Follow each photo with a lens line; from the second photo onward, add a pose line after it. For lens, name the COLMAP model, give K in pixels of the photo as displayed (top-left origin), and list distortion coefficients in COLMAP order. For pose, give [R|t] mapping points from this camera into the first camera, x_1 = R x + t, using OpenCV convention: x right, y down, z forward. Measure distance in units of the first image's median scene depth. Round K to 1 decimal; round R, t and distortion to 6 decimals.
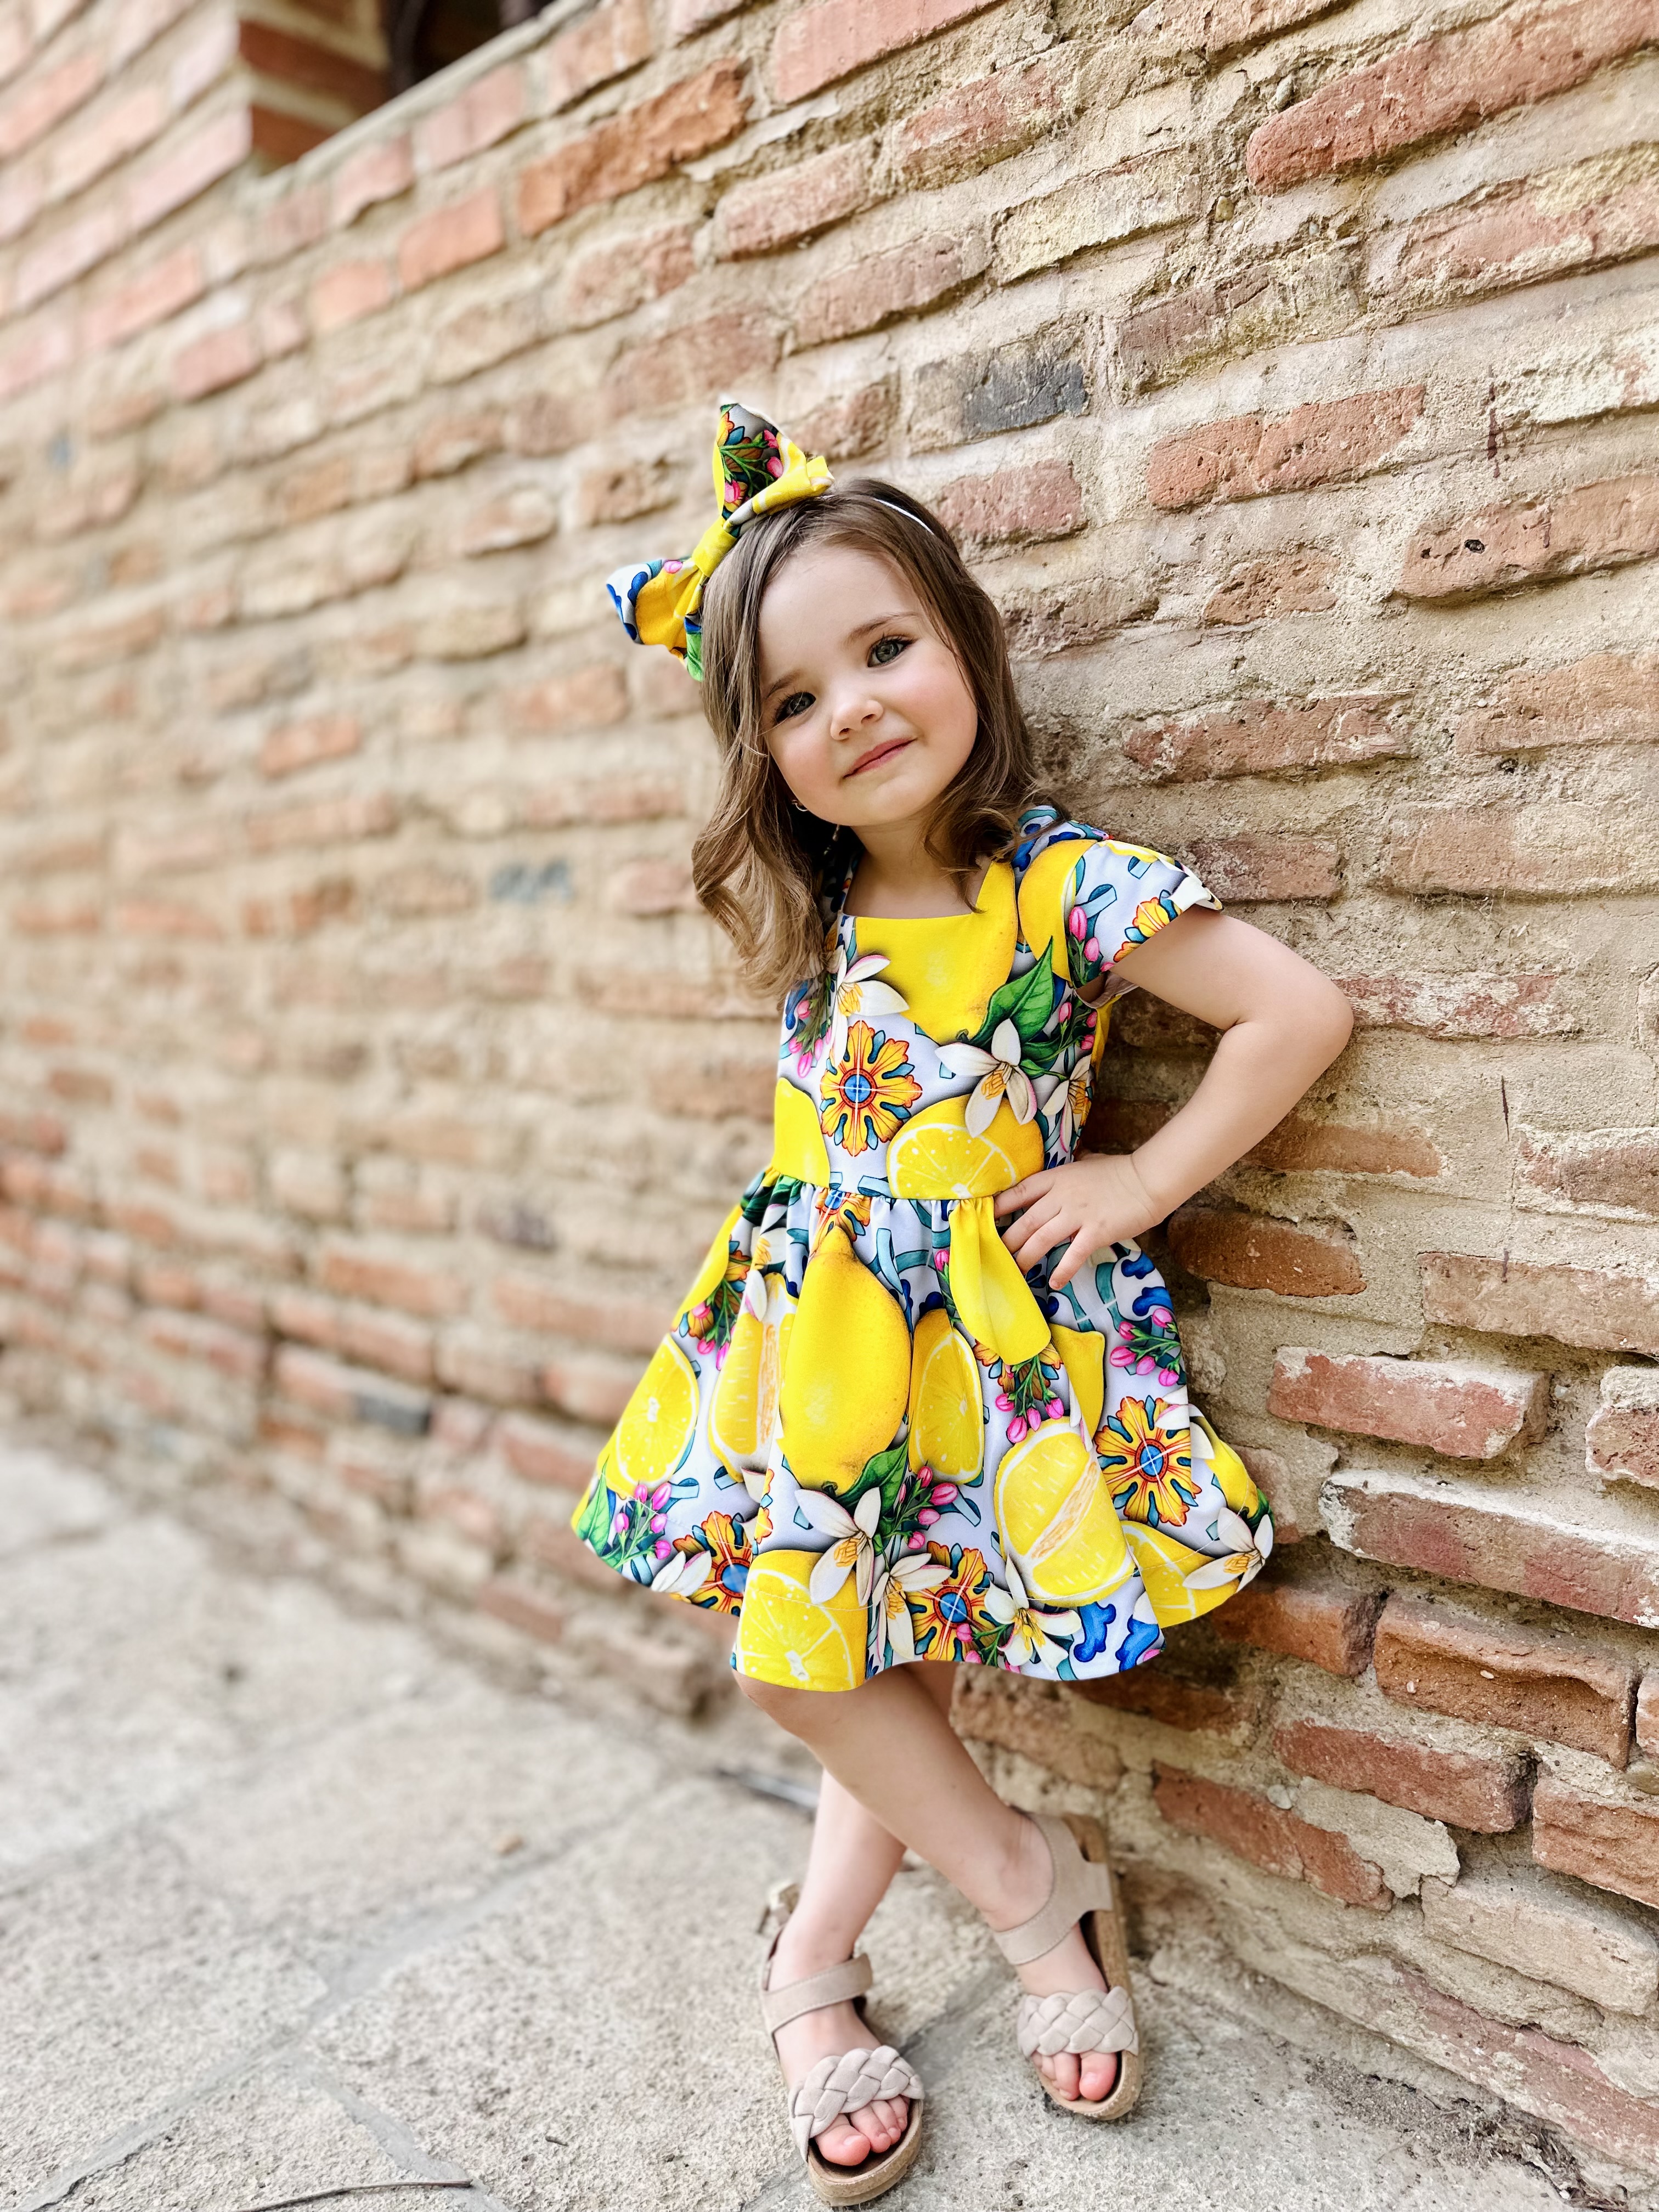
lens RADIAL K [[1497.3, 0, 871.2], [0, 1497.3, 1105.8], [0, 0, 1]] dist [-0.033238, -0.000257]
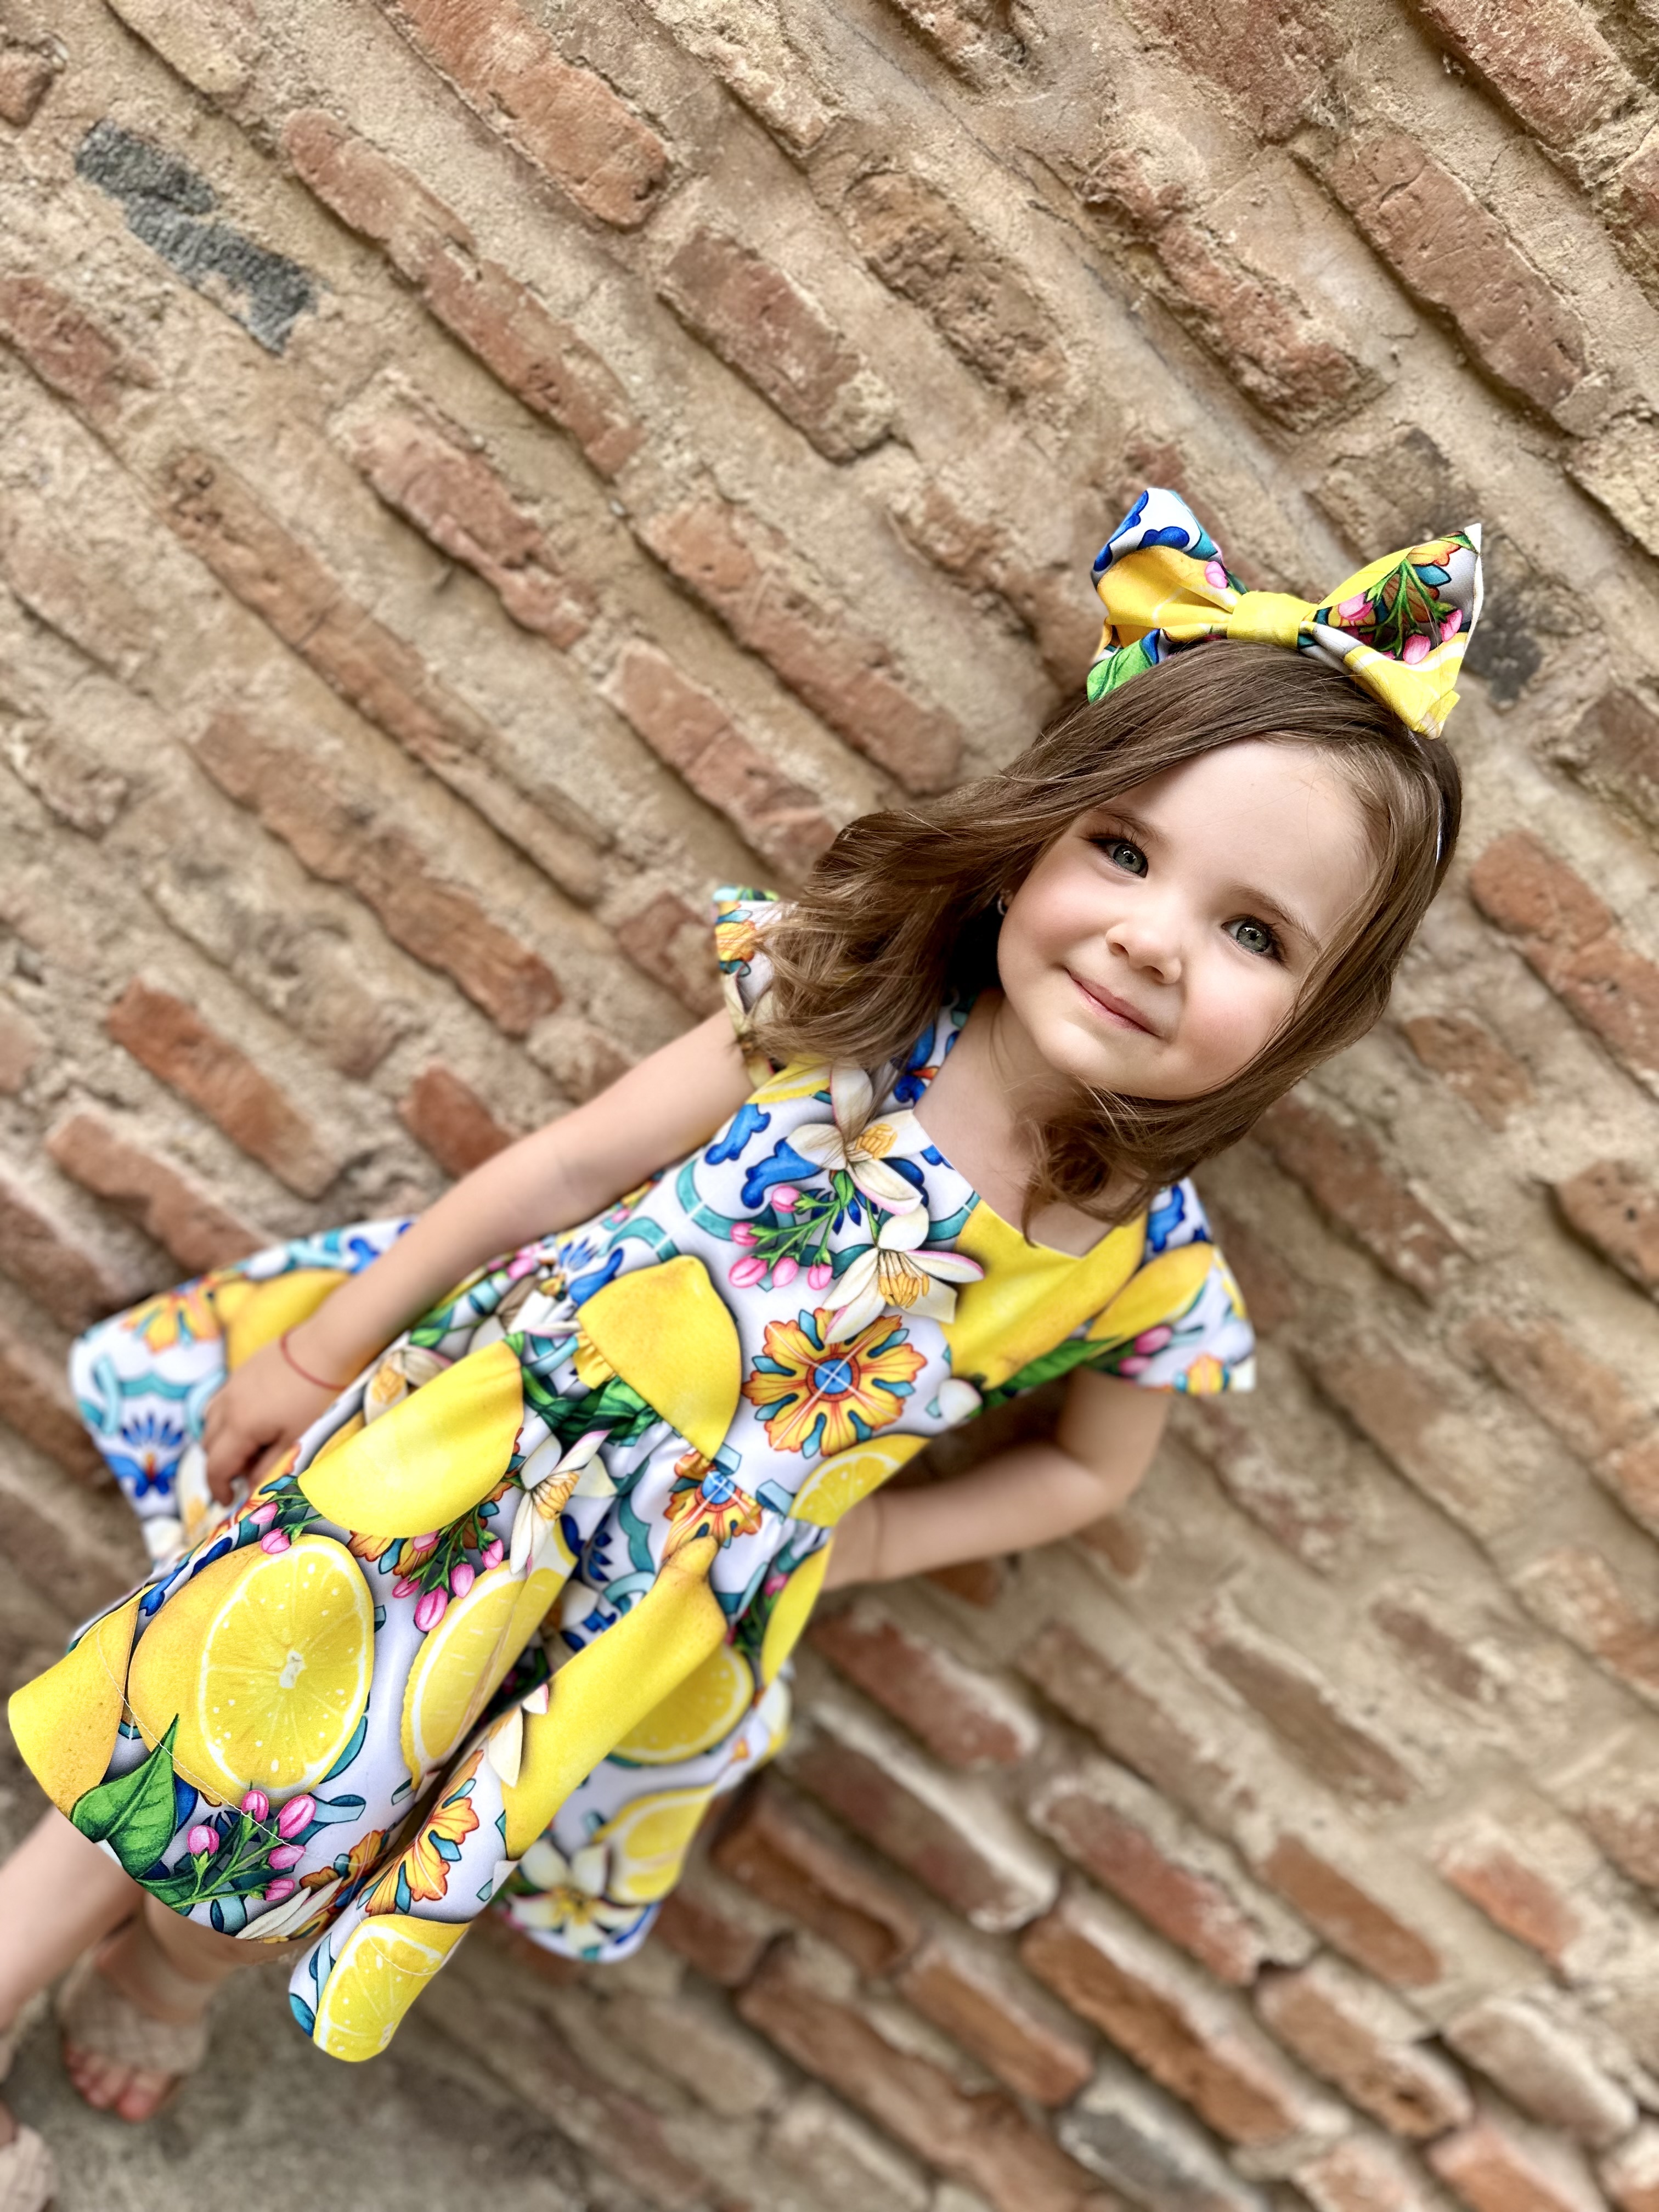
lens RADIAL K [[1497.3, 0, 871.2], [0, 1497.3, 1105.8], [0, 0, 1]] dist [-0.033238, -0.000257]
pose [[0.554317, 0.345823, 0.757059, -0.586664], [-0.631731, 0.767029, 0.112175, -0.202280], [-0.541893, -0.540438, 0.643644, 0.608338]]
